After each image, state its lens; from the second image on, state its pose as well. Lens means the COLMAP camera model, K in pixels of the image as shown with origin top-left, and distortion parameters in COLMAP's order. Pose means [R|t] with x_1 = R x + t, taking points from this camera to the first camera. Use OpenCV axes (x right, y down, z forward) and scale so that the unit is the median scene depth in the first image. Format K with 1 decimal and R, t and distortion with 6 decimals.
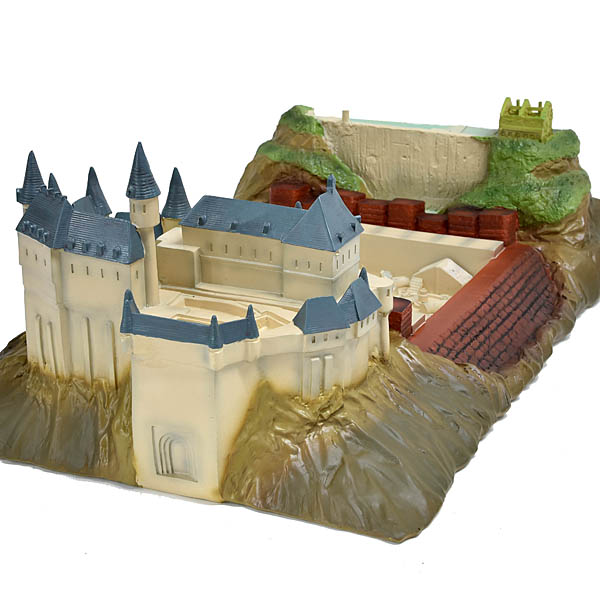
lens RADIAL K [[1500.4, 0, 300.0], [0, 1500.4, 300.0], [0, 0, 1]] dist [0.076334, 0.049547]
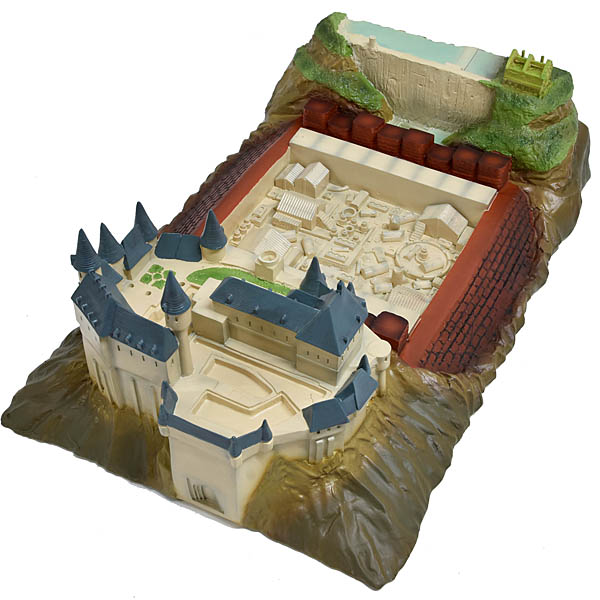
lens RADIAL K [[1074.6, 0, 321.5], [0, 1074.6, 299.9], [0, 0, 1]] dist [0.005305, 0.198037]
pose [[0.998936, 0.042450, -0.018009, 0.016194], [-0.030899, 0.906107, 0.421919, -0.309864], [0.034228, -0.420914, 0.906455, 0.188555]]
